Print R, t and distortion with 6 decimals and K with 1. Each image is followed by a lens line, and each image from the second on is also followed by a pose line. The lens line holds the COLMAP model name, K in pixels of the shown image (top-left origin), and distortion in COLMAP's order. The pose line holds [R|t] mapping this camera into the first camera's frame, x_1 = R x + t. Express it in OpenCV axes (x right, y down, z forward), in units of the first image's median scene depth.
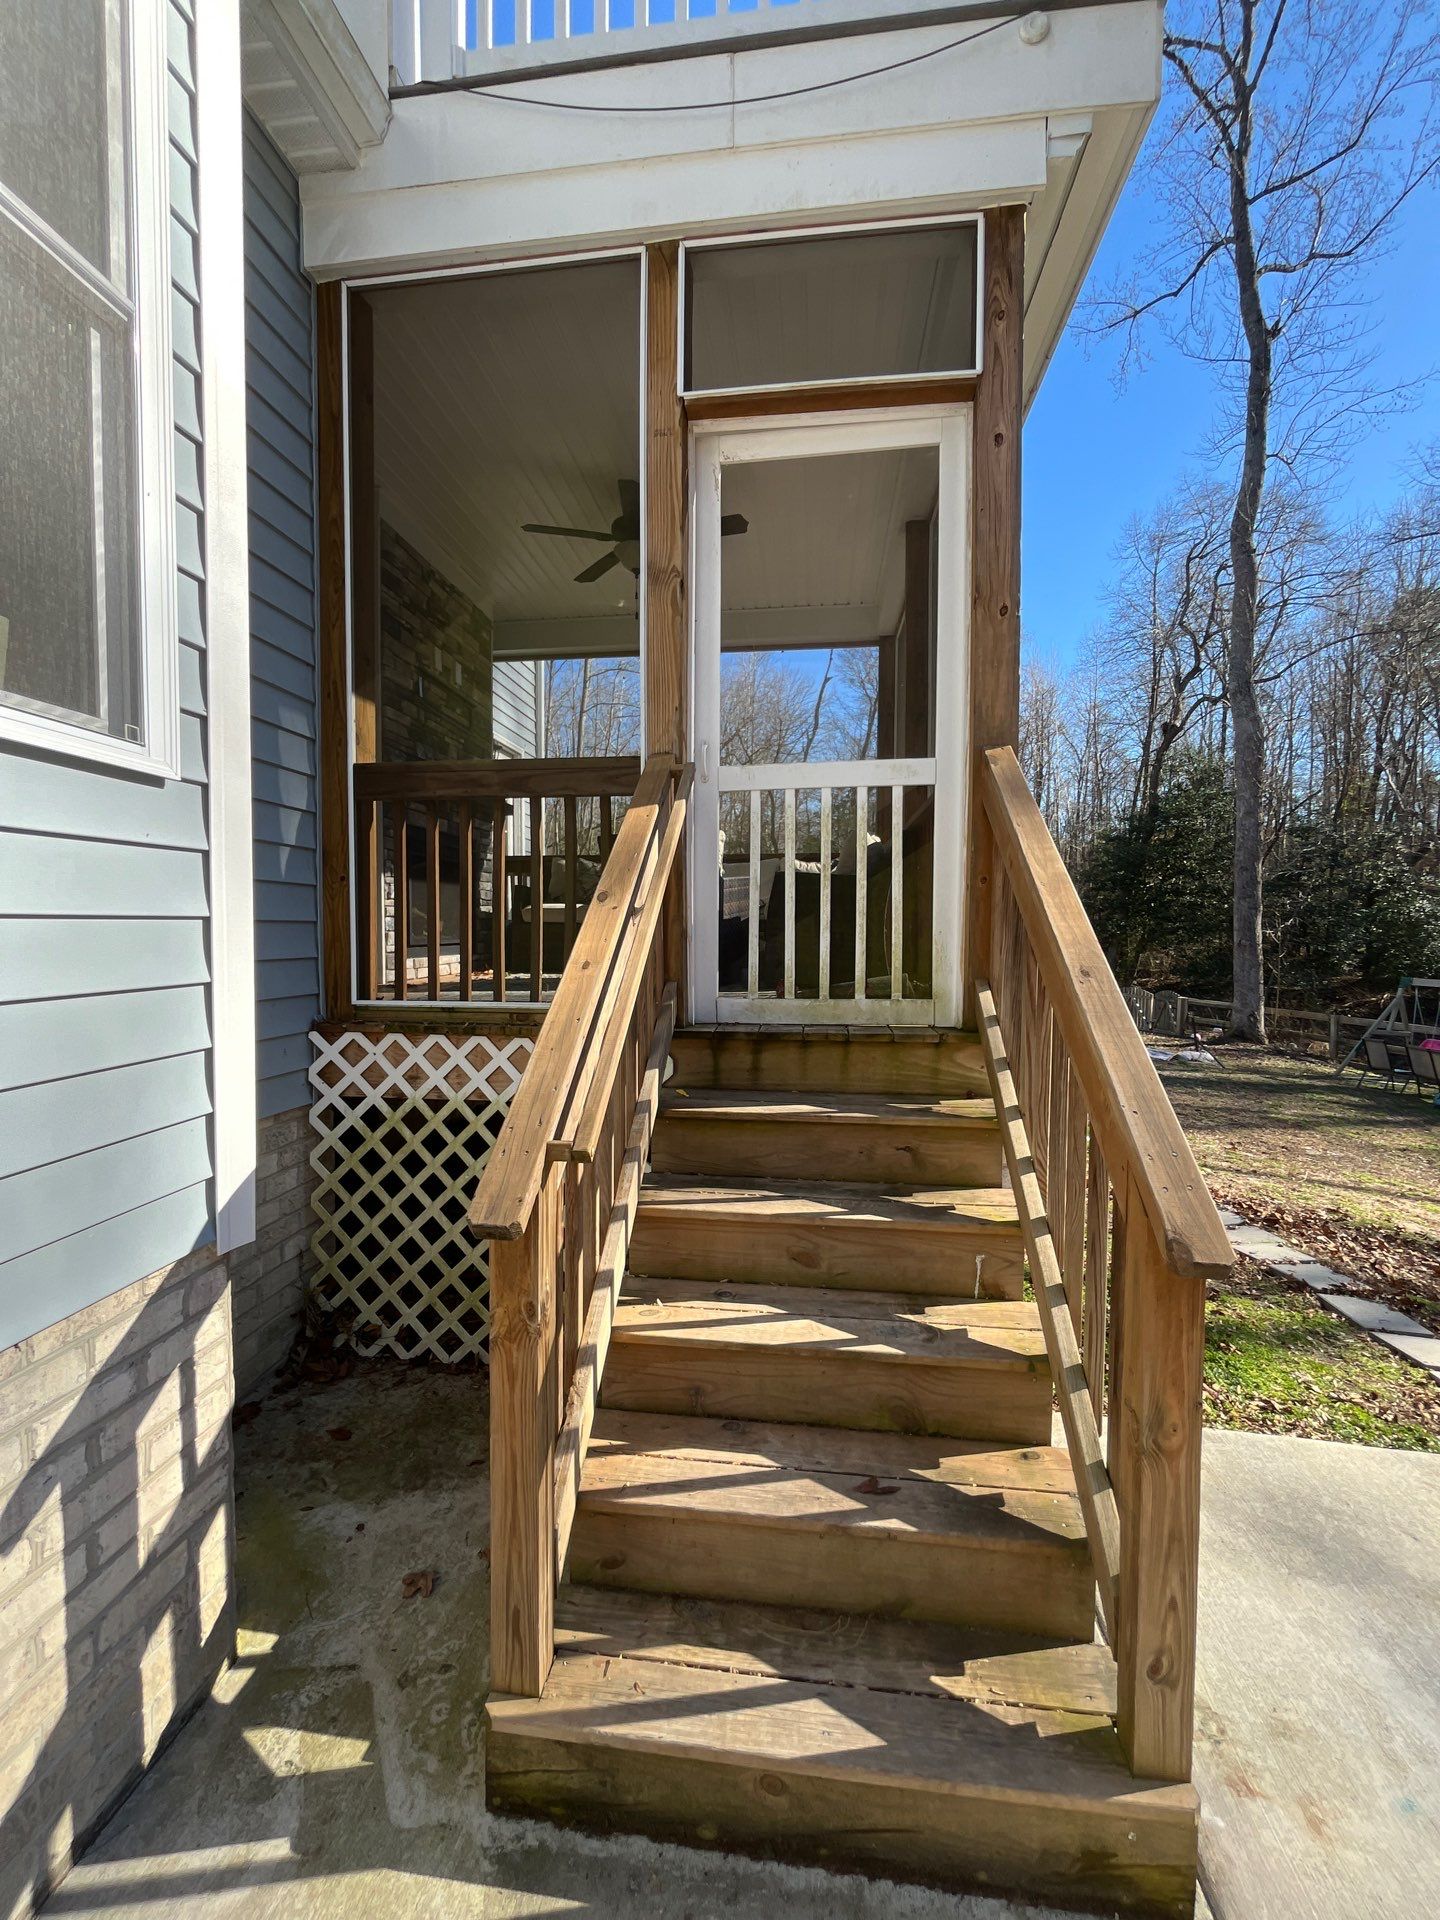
lens RADIAL K [[778.9, 0, 713.7], [0, 778.9, 953.5], [0, 0, 1]] dist [-0.008016, 0.000452]
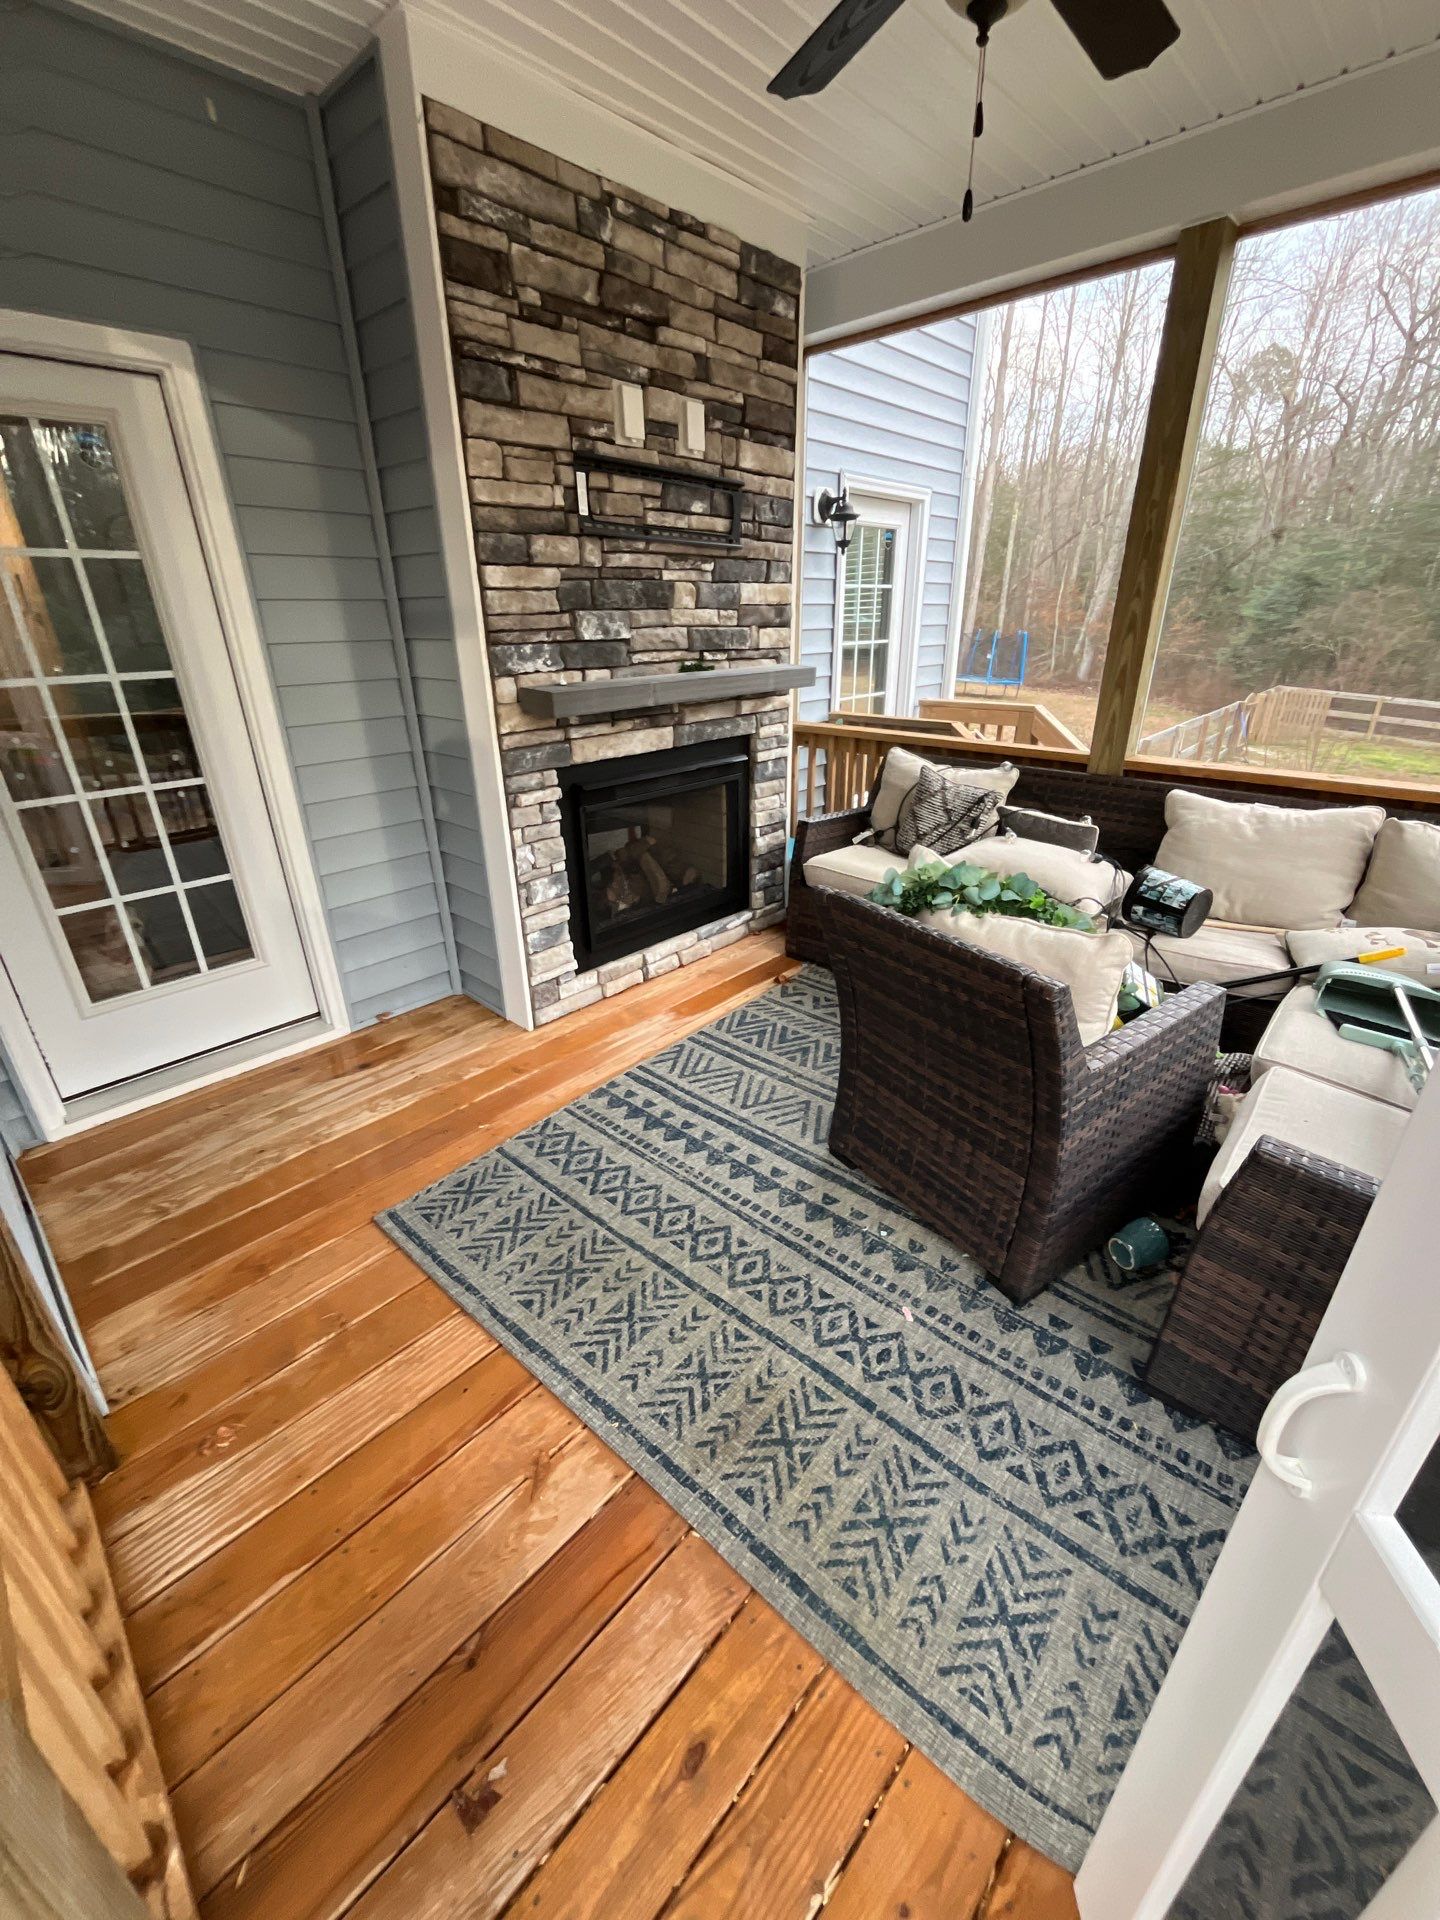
lens RADIAL K [[778.9, 0, 723.4], [0, 778.9, 962.0], [0, 0, 1]] dist [-0.008016, 0.000452]
pose [[0.800387, 0.235217, -0.551410, 0.059519], [-0.009426, 0.924633, 0.380742, -0.255481], [0.599409, -0.299543, 0.742282, 0.585565]]
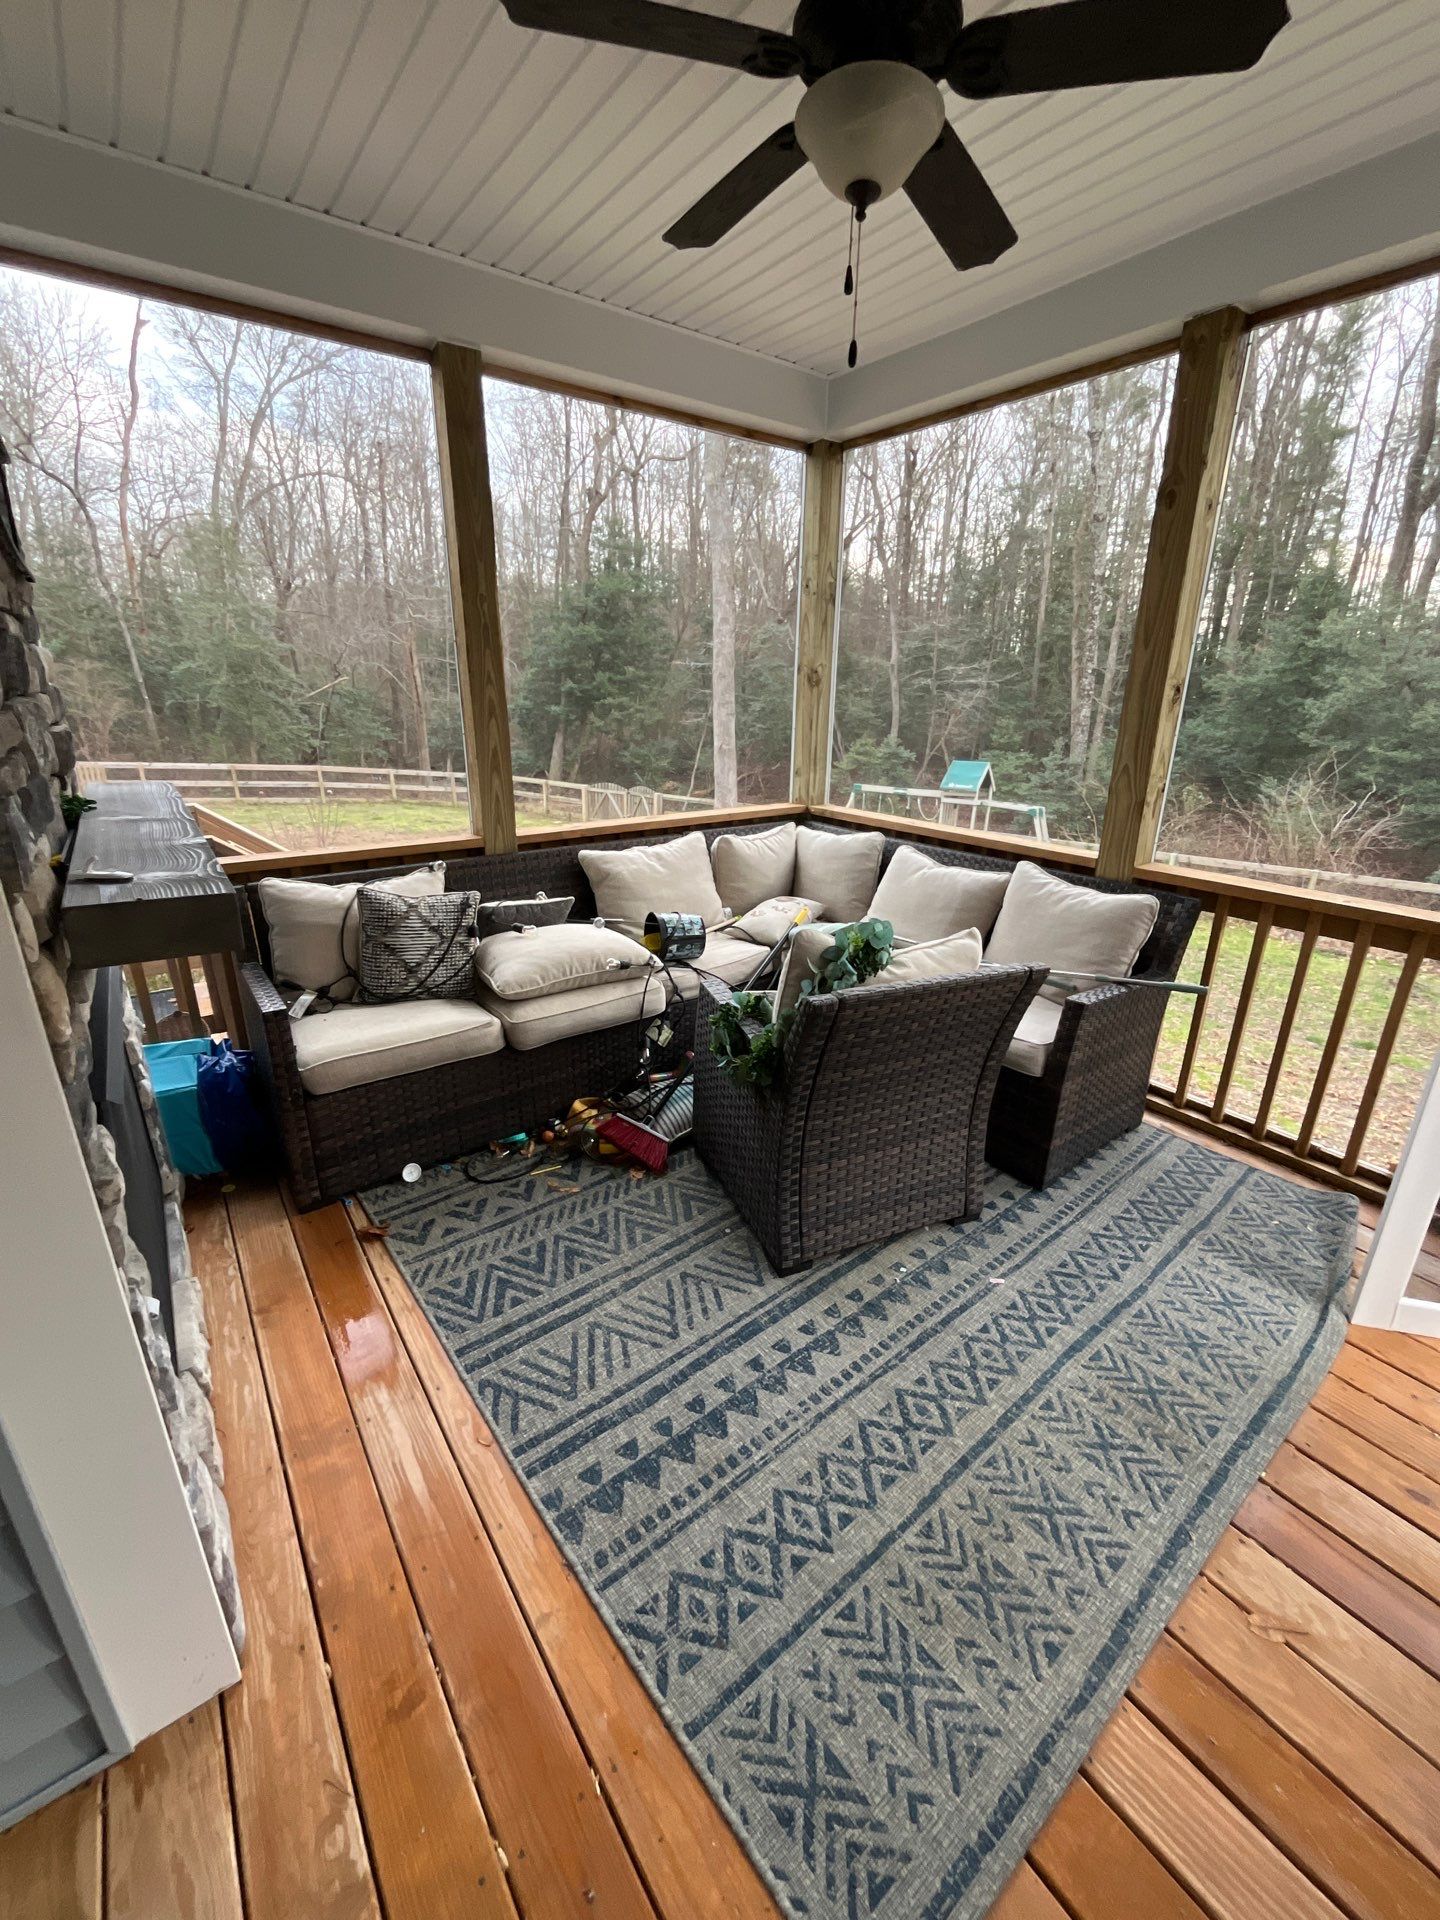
lens RADIAL K [[778.9, 0, 721.8], [0, 778.9, 960.2], [0, 0, 1]] dist [-0.008016, 0.000452]
pose [[0.729374, -0.219054, 0.648096, -0.395282], [0.013040, 0.951629, 0.306971, -0.268791], [-0.683991, -0.215446, 0.696951, 0.703501]]
